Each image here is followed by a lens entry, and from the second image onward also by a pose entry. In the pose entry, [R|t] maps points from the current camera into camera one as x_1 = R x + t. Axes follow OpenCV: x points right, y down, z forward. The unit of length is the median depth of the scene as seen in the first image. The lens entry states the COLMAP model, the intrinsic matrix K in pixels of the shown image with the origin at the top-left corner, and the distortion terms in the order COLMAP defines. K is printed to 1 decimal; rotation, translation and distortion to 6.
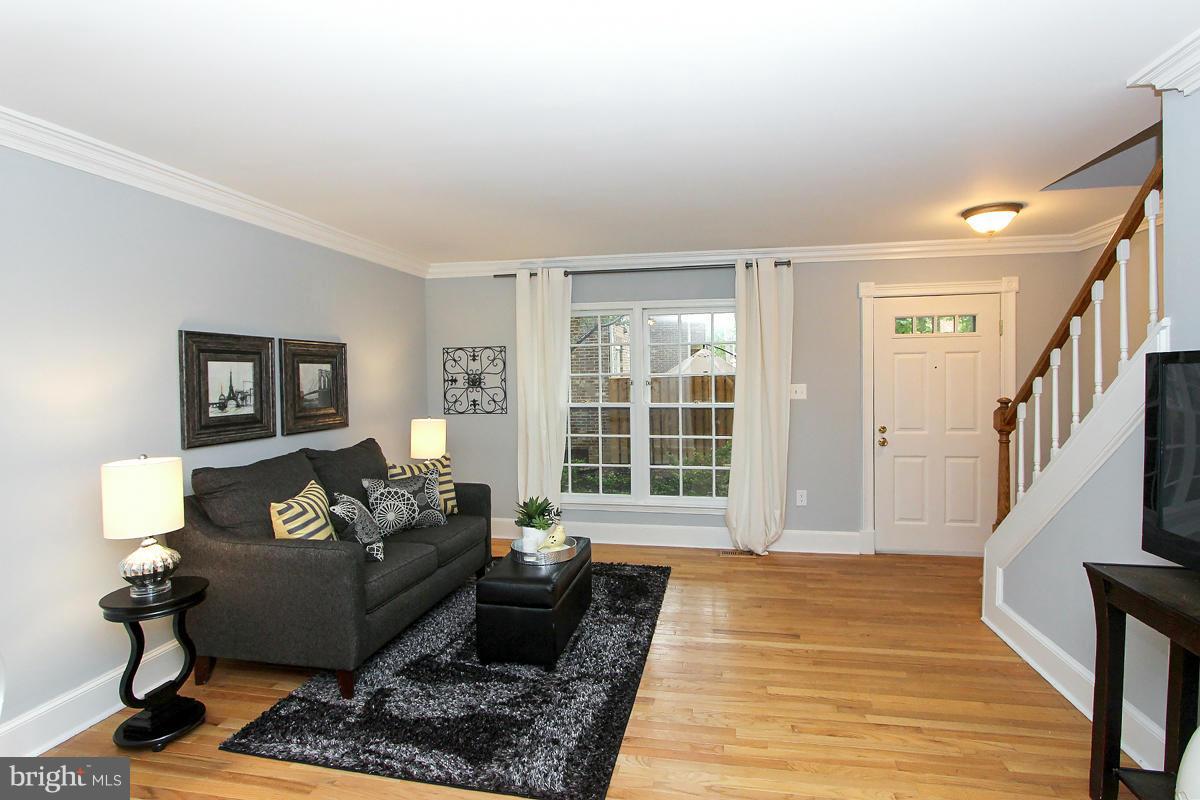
lens RADIAL K [[579.3, 0, 611.2], [0, 579.3, 394.6], [0, 0, 1]] dist [-0.017346, 0.003934]
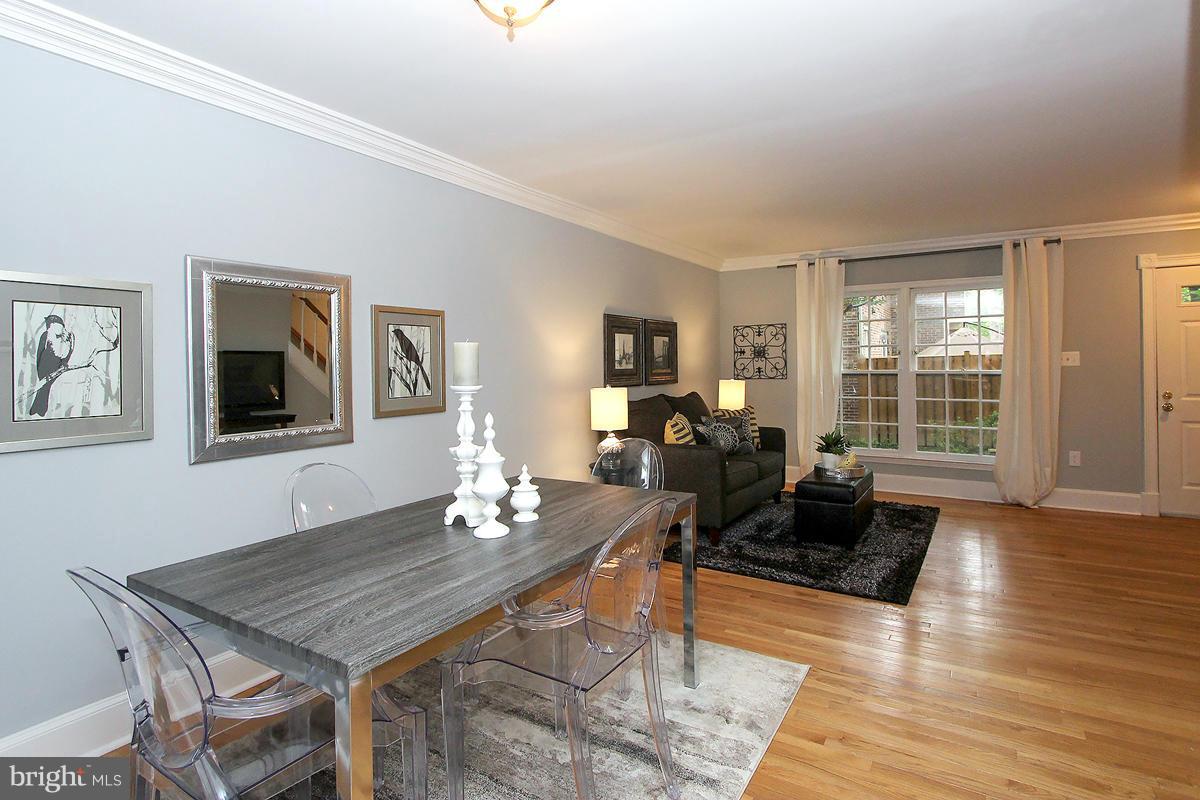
lens RADIAL K [[594.9, 0, 624.2], [0, 594.9, 364.2], [0, 0, 1]] dist [-0.016152, 0.003659]
pose [[0.936202, 0.001794, -0.351458, -0.089608], [-0.011927, 0.999573, -0.026668, 0.057640], [0.351260, 0.029159, 0.935824, -0.423551]]
